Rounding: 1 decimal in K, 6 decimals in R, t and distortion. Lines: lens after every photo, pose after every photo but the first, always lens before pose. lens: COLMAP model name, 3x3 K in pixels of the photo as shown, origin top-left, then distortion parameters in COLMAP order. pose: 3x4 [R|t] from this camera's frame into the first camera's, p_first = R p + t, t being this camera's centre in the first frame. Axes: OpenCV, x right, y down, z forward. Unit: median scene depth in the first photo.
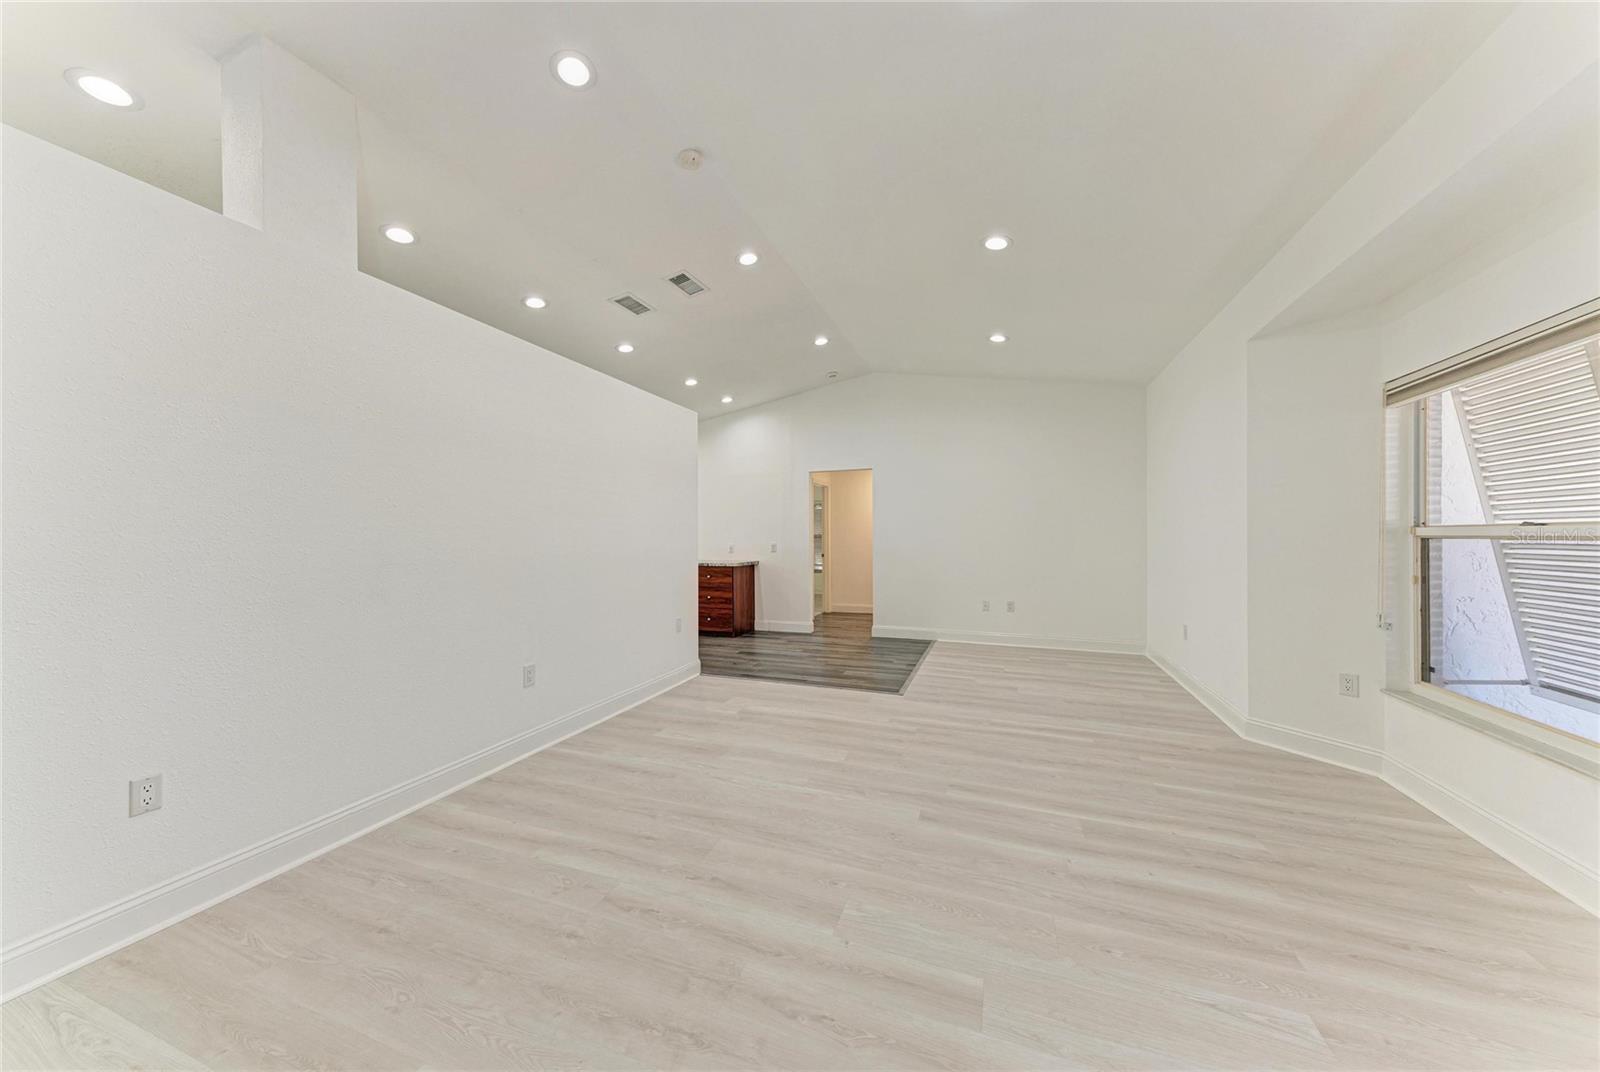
lens RADIAL K [[536.7, 0, 801.8], [0, 536.7, 541.9], [0, 0, 1]] dist [0.013219, 0.000009]
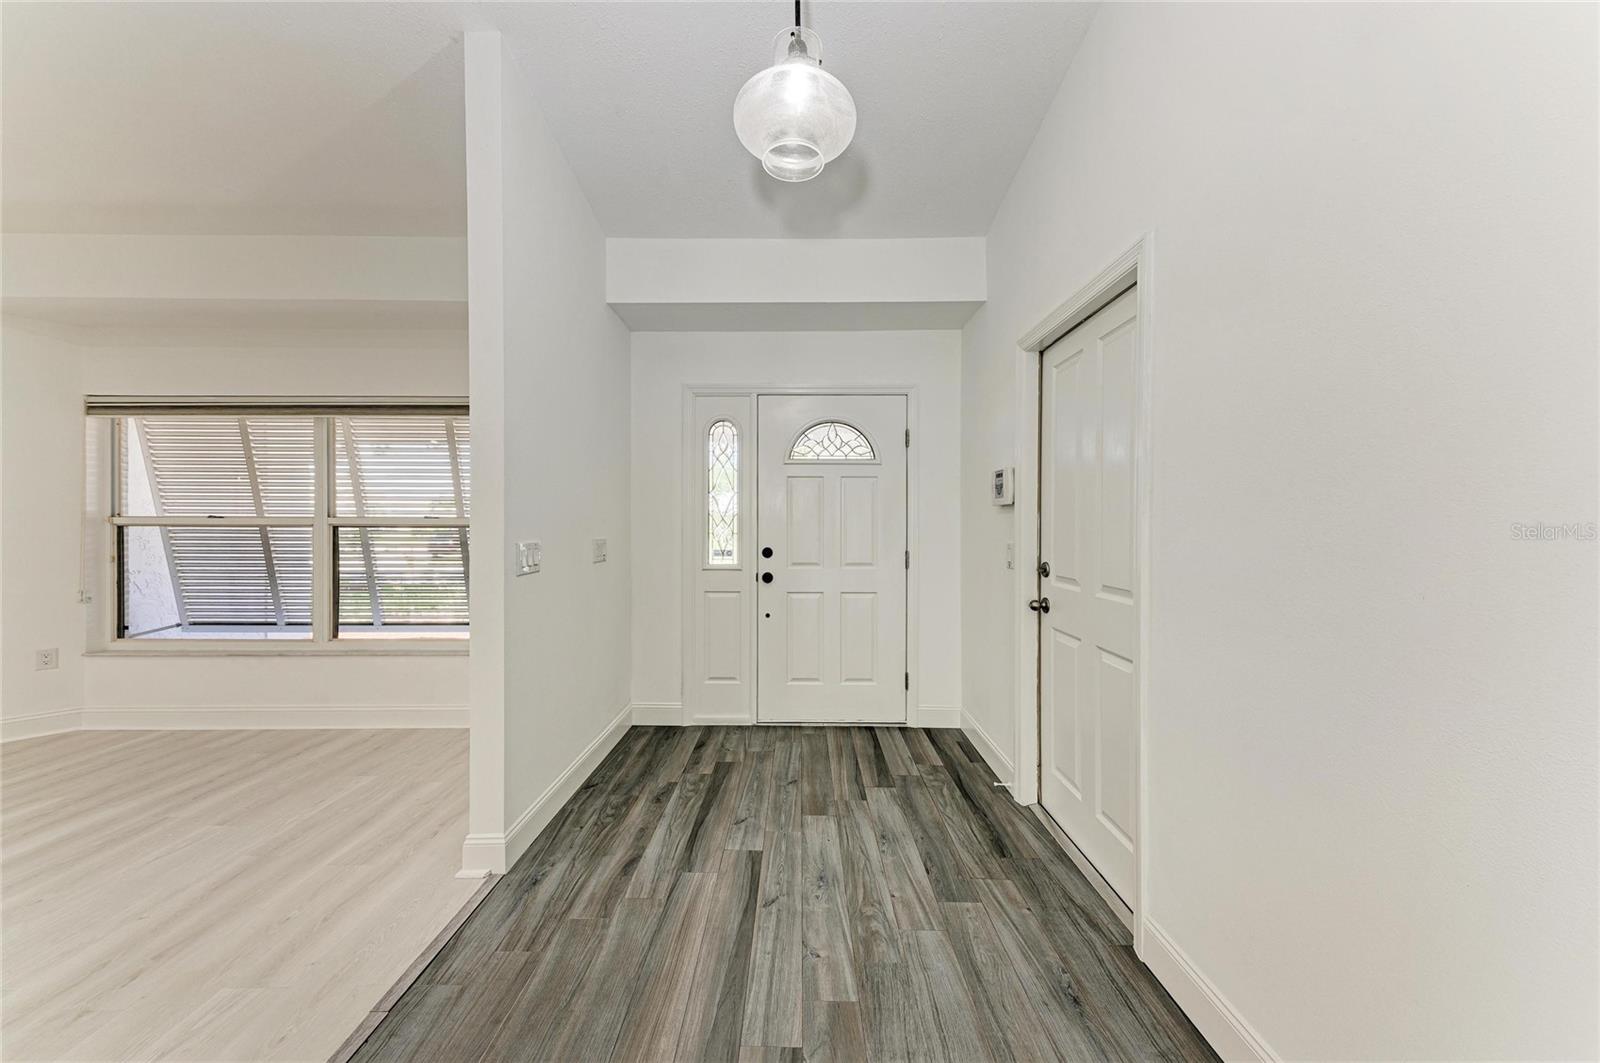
lens RADIAL K [[539.9, 0, 799.4], [0, 539.9, 531.0], [0, 0, 1]] dist [0.021927, -0.005347]
pose [[-0.342767, -0.004054, 0.939412, -0.547717], [0.006772, 0.999954, 0.006787, 0.006533], [-0.939396, 0.008688, -0.342724, -0.042887]]
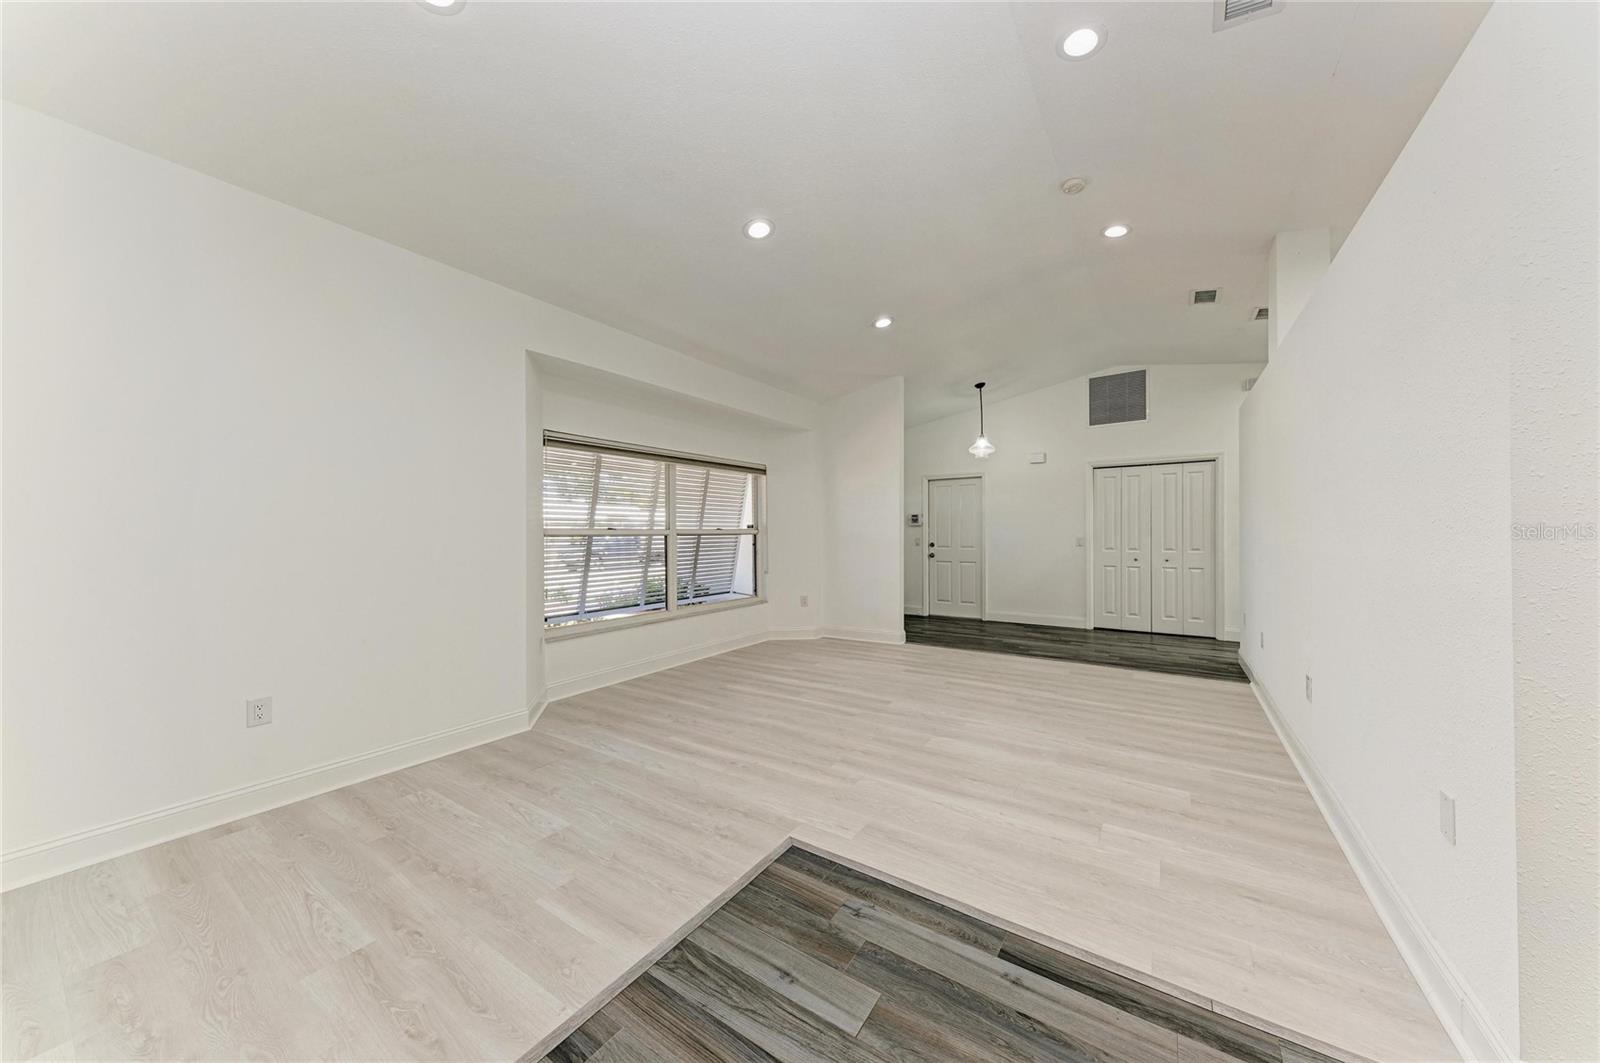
lens RADIAL K [[537.5, 0, 801.0], [0, 537.5, 532.8], [0, 0, 1]] dist [0.019132, -0.004161]
pose [[-0.971466, 0.012428, 0.236855, 0.071349], [0.014107, 0.999886, 0.005397, -0.012811], [-0.236761, 0.008585, -0.971530, 2.109368]]
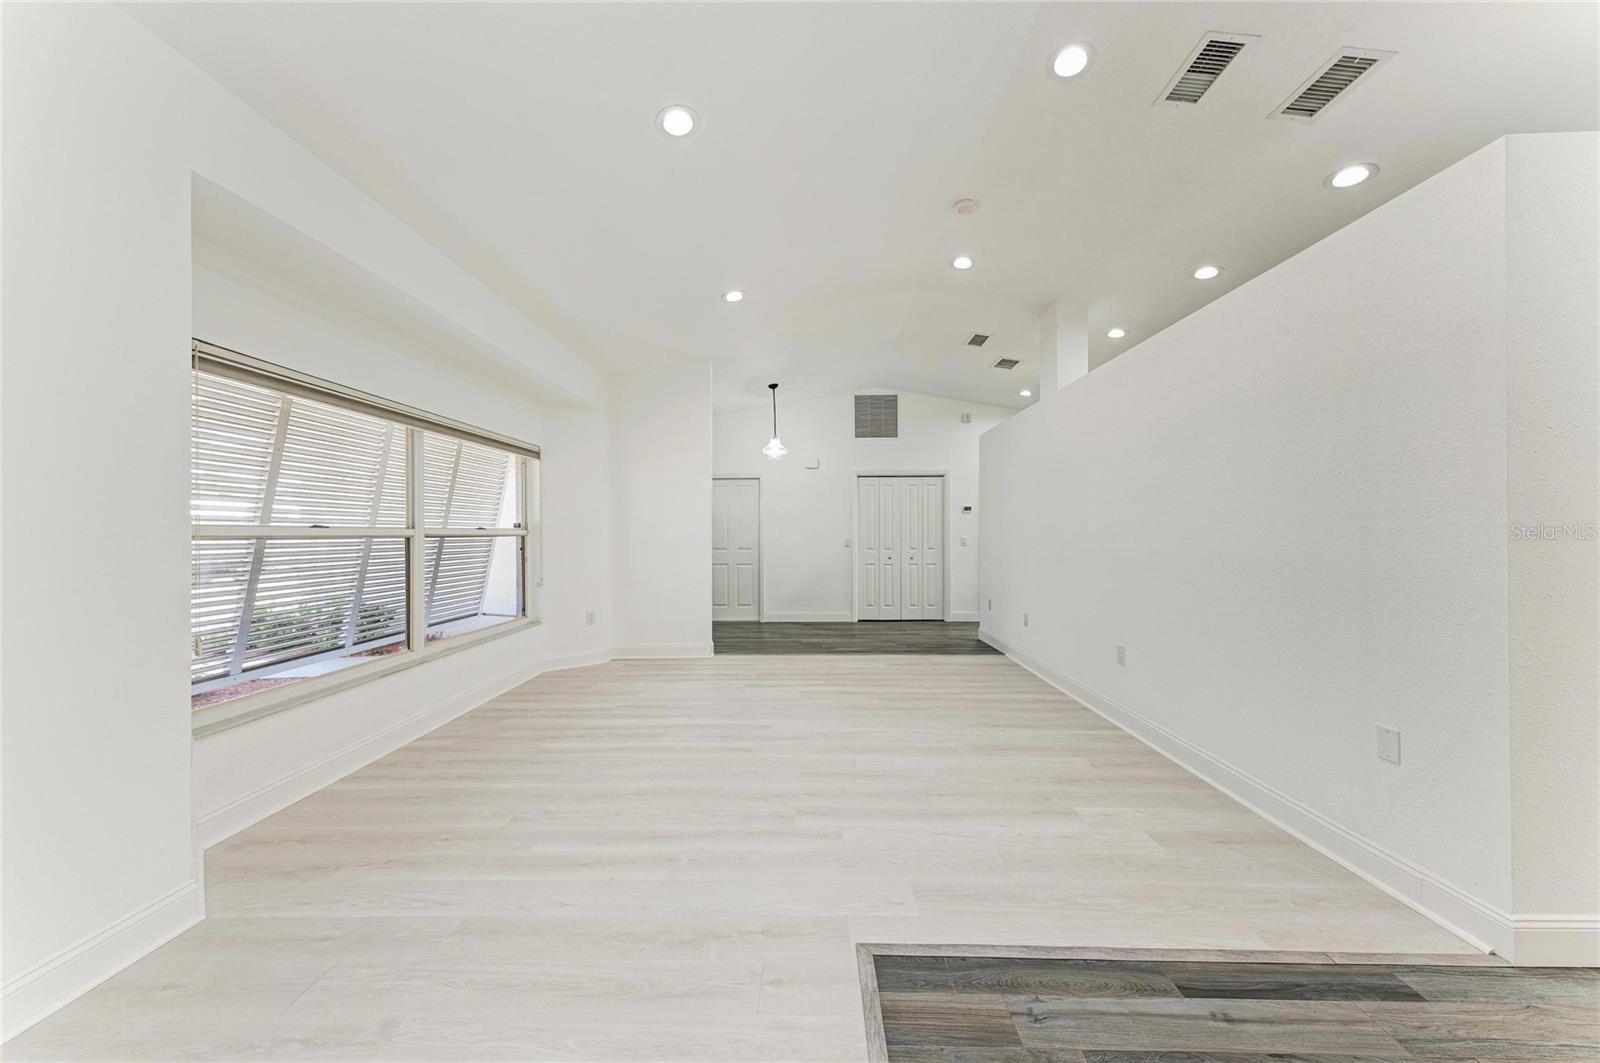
lens RADIAL K [[537.5, 0, 801.0], [0, 537.5, 532.8], [0, 0, 1]] dist [0.019132, -0.004161]
pose [[-0.944418, 0.009305, -0.328616, 0.490891], [0.006988, 0.999942, 0.008230, -0.014375], [0.328673, 0.005476, -0.944428, 1.899792]]
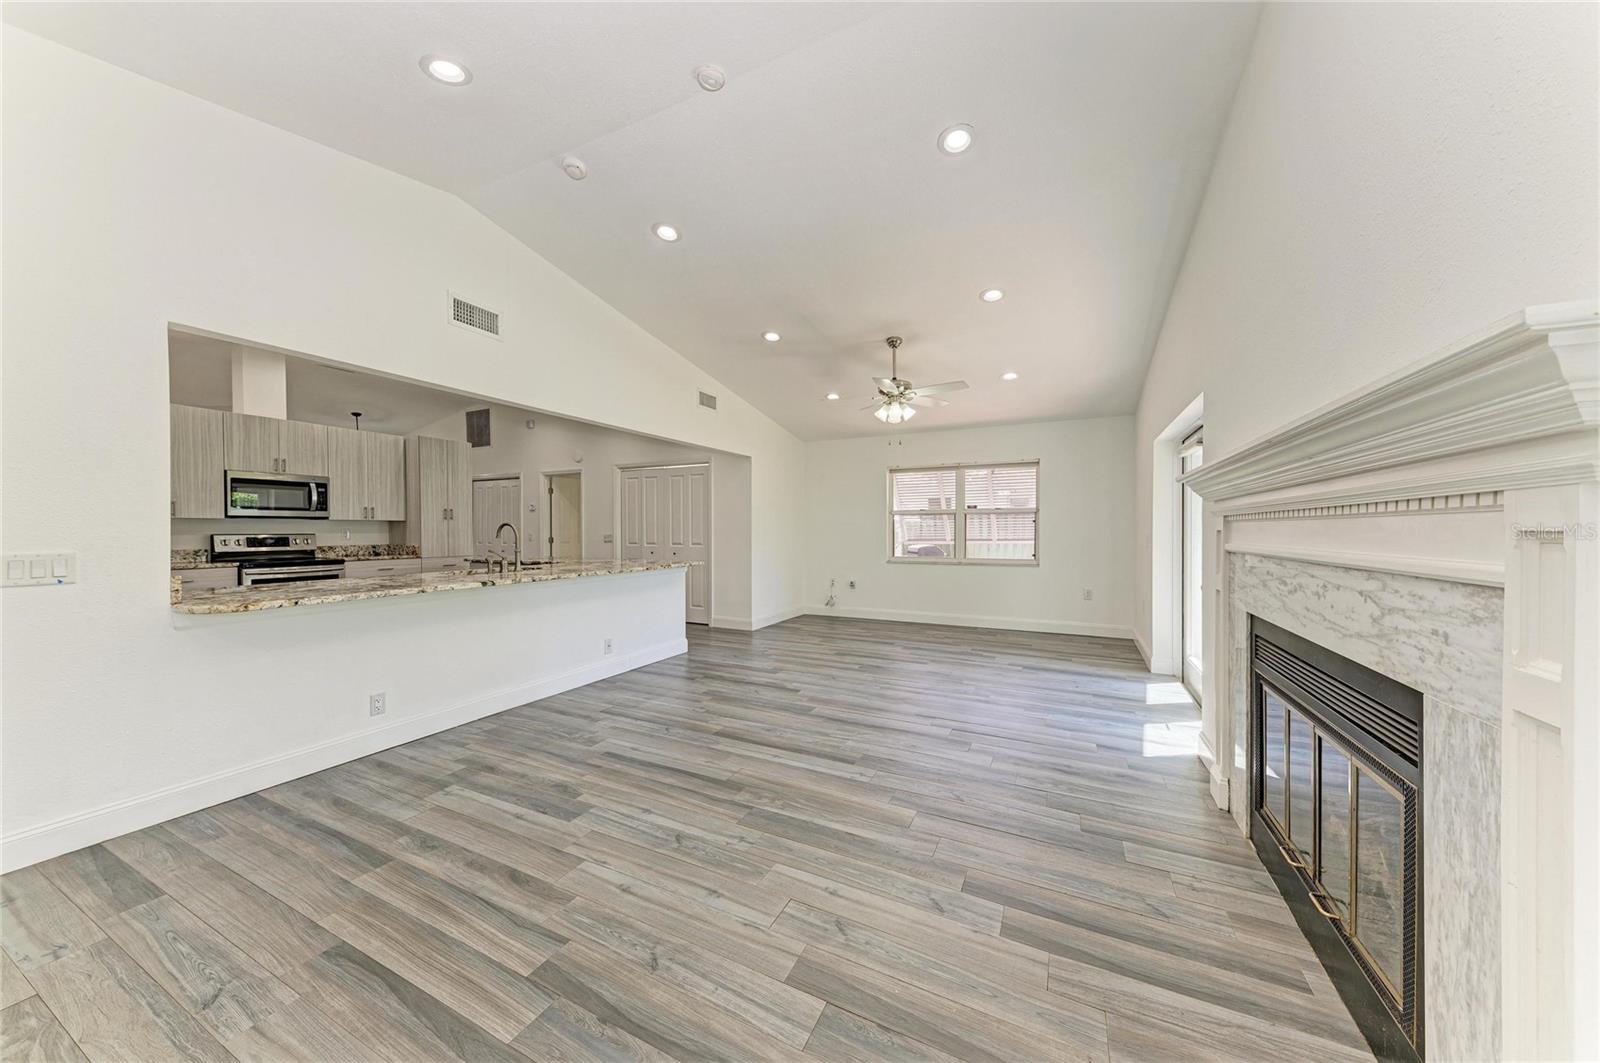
lens RADIAL K [[535.3, 0, 805.1], [0, 535.3, 535.9], [0, 0, 1]] dist [0.021990, -0.005446]
pose [[-0.995522, 0.007262, 0.094253, -2.678081], [0.009130, 0.999770, 0.019399, 0.006310], [-0.094091, 0.020173, -0.995359, 2.389503]]
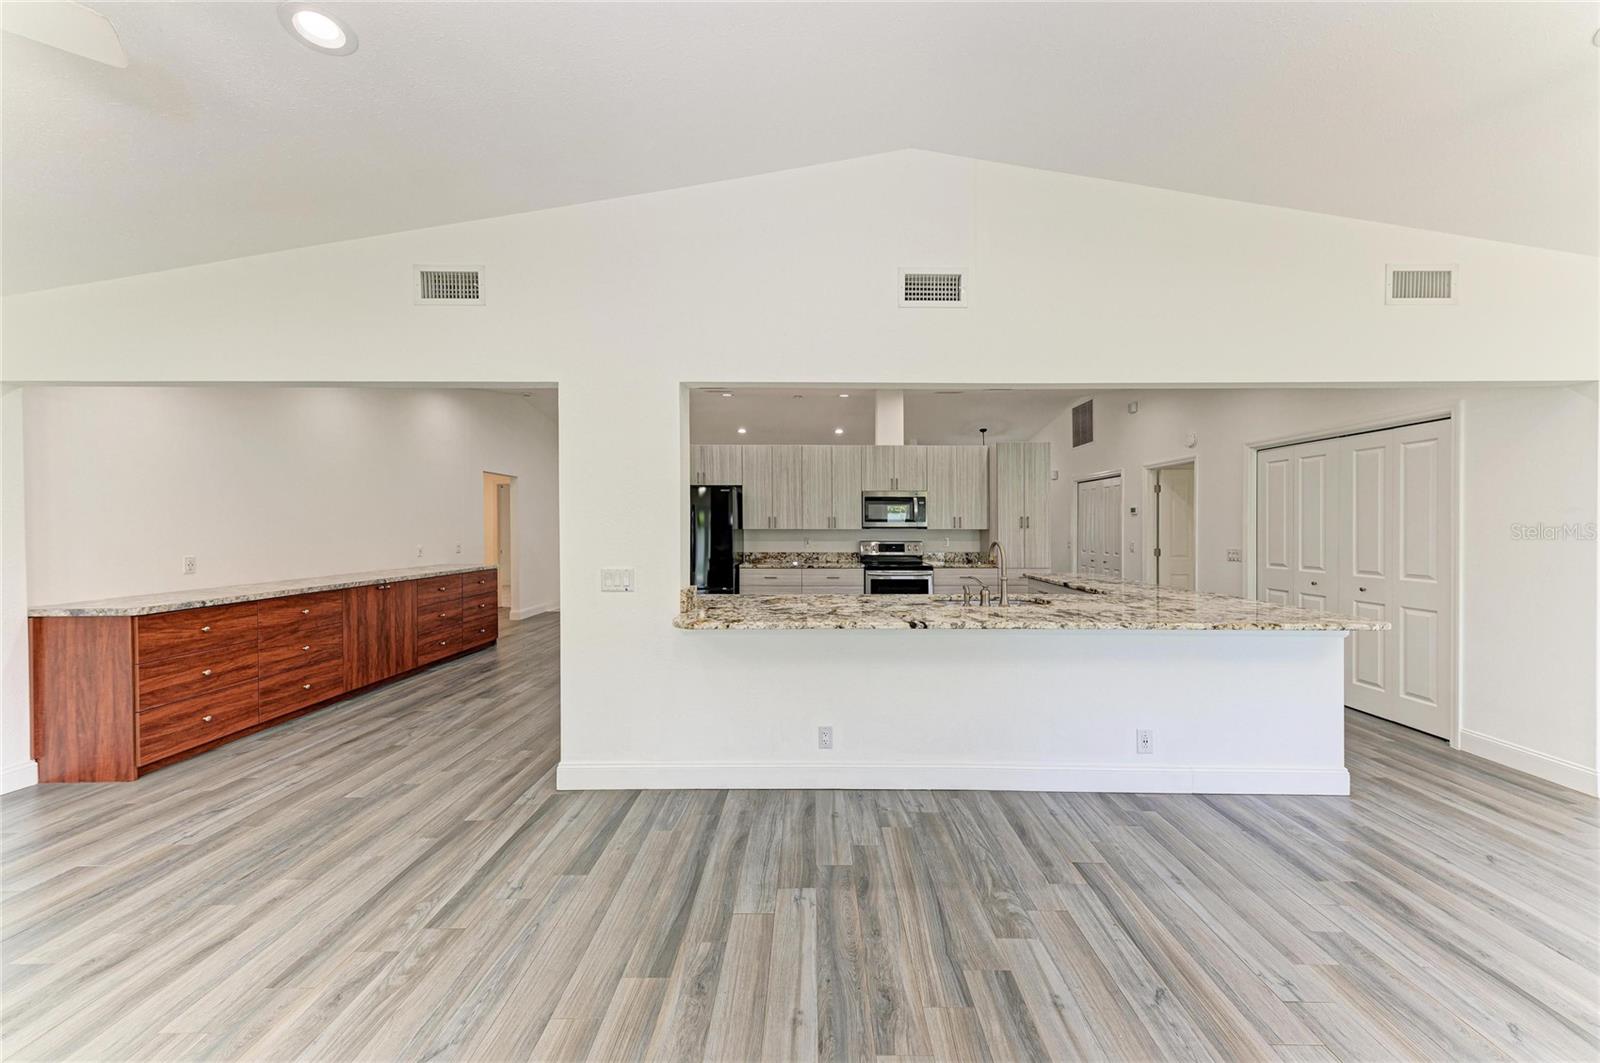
lens RADIAL K [[542.4, 0, 808.3], [0, 542.4, 530.8], [0, 0, 1]] dist [0.022293, -0.004968]
pose [[-0.349145, -0.000530, 0.937068, -2.673841], [0.008221, 0.999960, 0.003629, -0.034533], [-0.937033, 0.008971, -0.349127, 1.835746]]
